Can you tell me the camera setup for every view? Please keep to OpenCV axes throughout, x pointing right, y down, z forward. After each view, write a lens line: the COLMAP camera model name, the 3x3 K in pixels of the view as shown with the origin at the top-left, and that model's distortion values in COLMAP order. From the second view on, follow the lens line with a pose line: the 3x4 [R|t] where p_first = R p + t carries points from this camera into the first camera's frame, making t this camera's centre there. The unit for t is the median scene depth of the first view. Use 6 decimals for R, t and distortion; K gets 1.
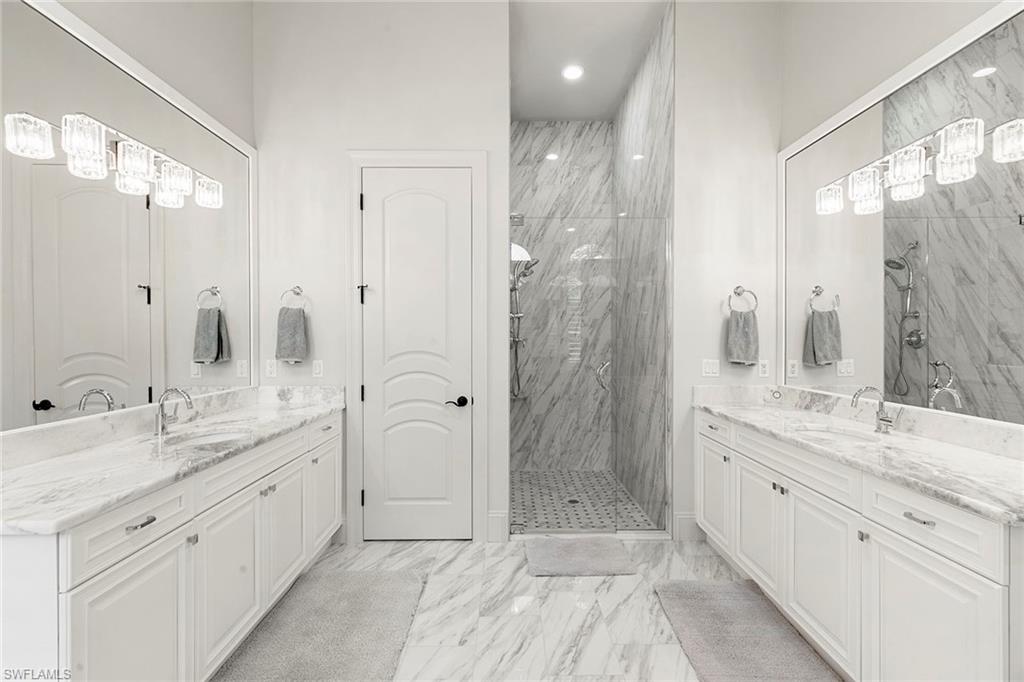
lens RADIAL K [[459.1, 0, 514.5], [0, 459.1, 340.7], [0, 0, 1]] dist [0.008370, -0.002104]
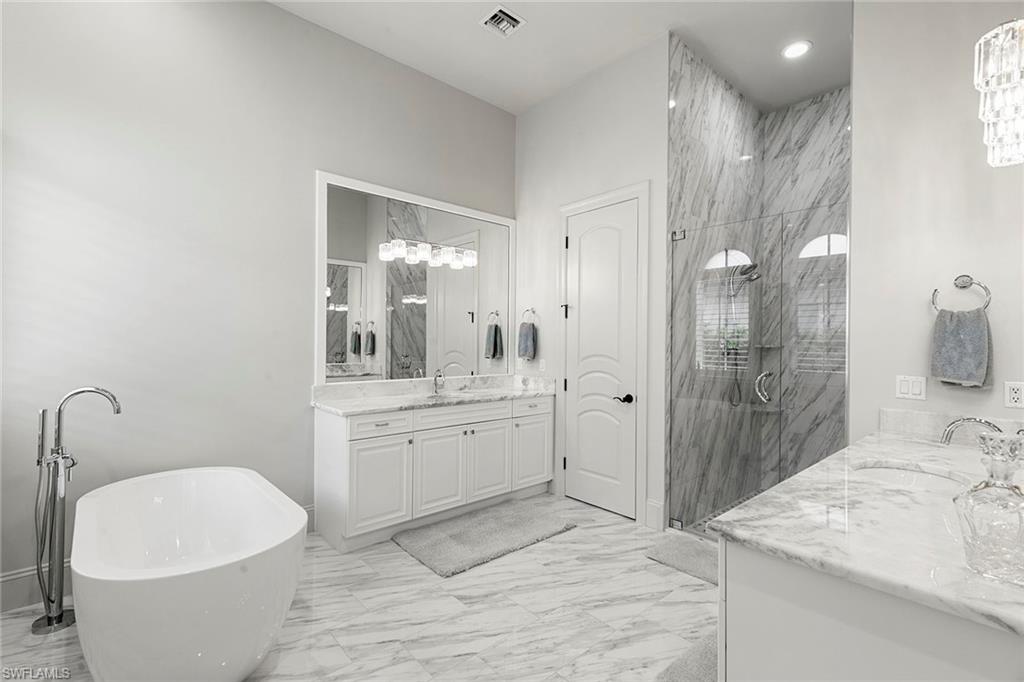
lens RADIAL K [[459.1, 0, 512.6], [0, 459.1, 339.2], [0, 0, 1]] dist [0.008370, -0.002104]
pose [[0.651884, 0.002399, -0.758315, 0.584229], [-0.015864, 0.999819, -0.010474, -0.002502], [0.758153, 0.018858, 0.651804, 0.008385]]
